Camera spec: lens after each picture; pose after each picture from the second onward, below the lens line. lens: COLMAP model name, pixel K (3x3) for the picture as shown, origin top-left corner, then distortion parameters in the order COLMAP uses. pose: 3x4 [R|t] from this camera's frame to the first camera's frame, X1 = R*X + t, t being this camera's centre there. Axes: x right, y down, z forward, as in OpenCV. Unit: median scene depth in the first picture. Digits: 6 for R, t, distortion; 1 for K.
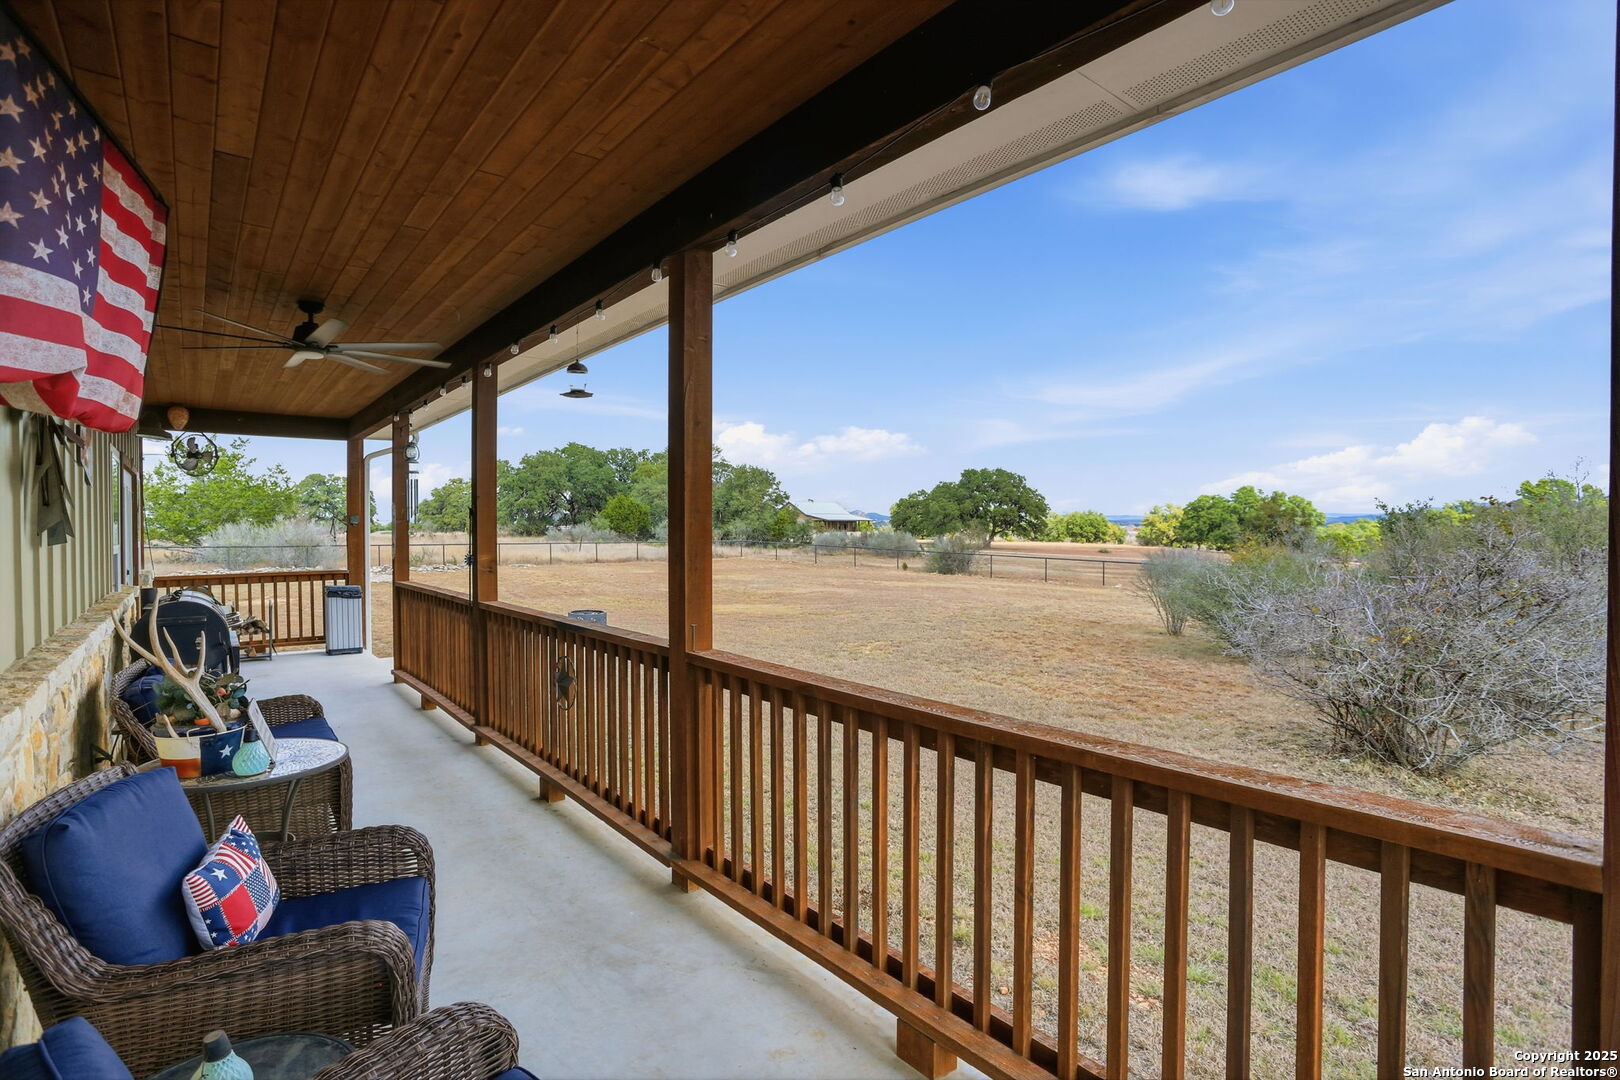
lens RADIAL K [[794.6, 0, 810.0], [0, 794.6, 540.0], [0, 0, 1]] dist [-0.079994, 0.036133]
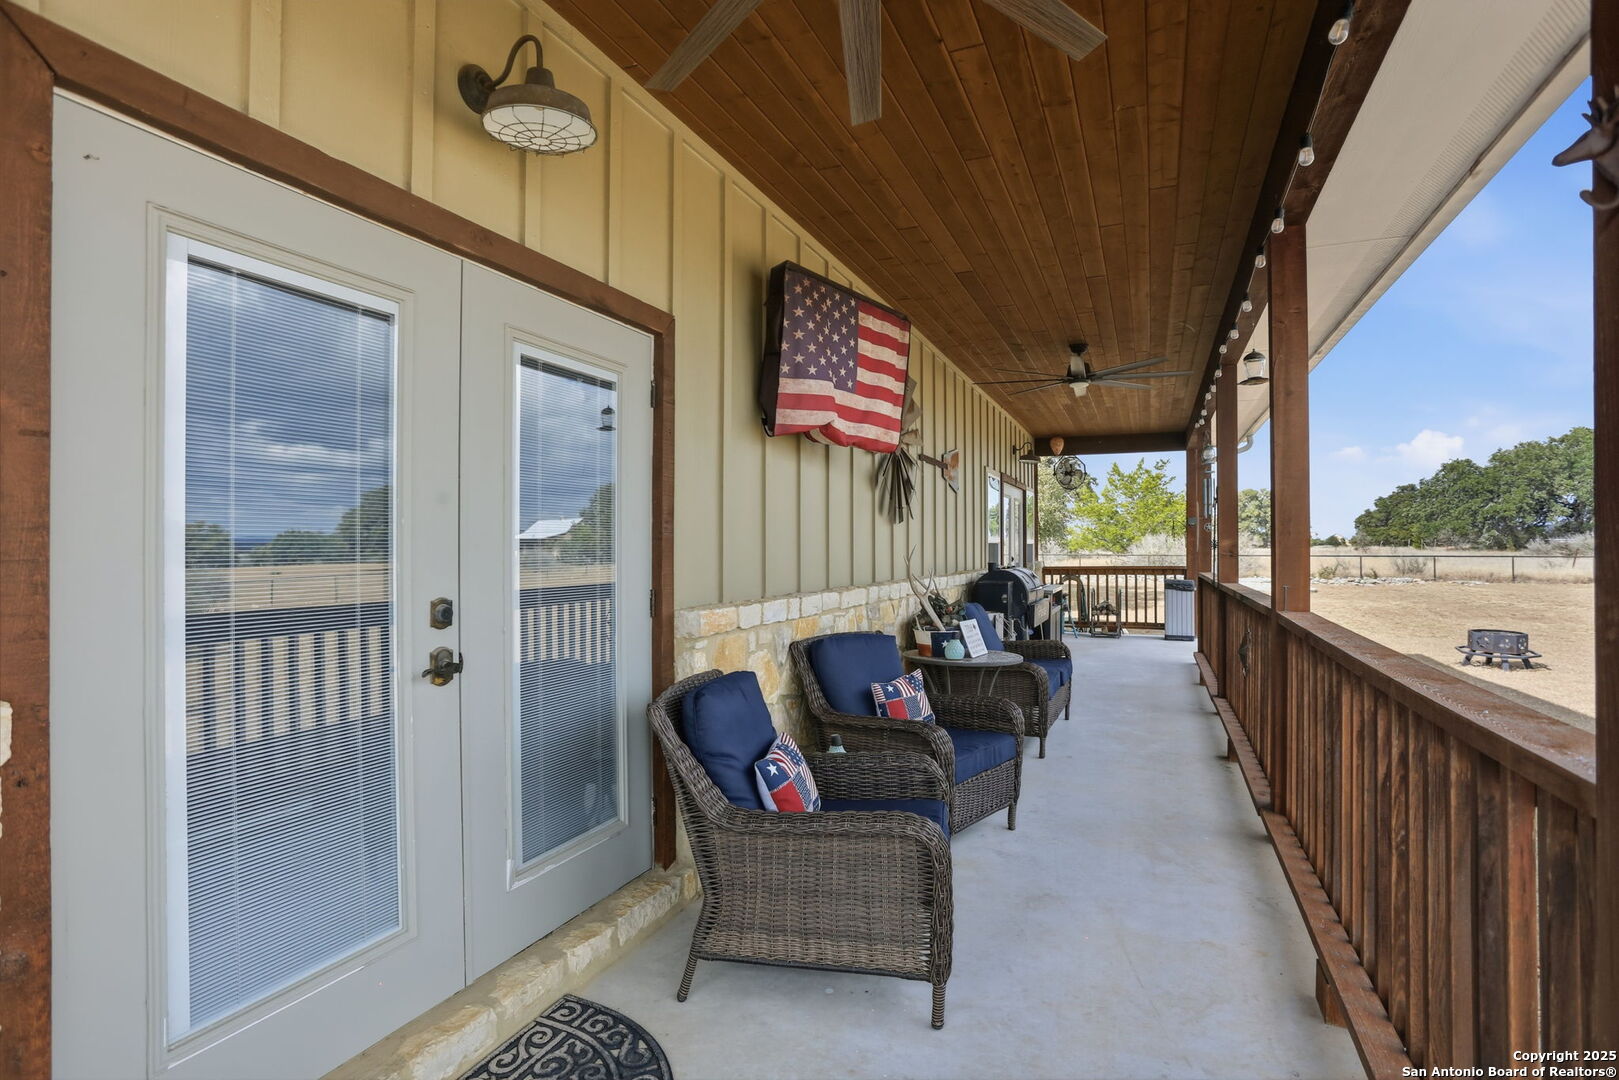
lens RADIAL K [[794.1, 0, 809.5], [0, 794.1, 540.0], [0, 0, 1]] dist [-0.079994, 0.036133]
pose [[0.475837, -0.008936, -0.879488, 0.298084], [-0.005585, 0.999898, -0.013181, 0.041651], [0.879516, 0.011184, 0.475738, -0.025464]]
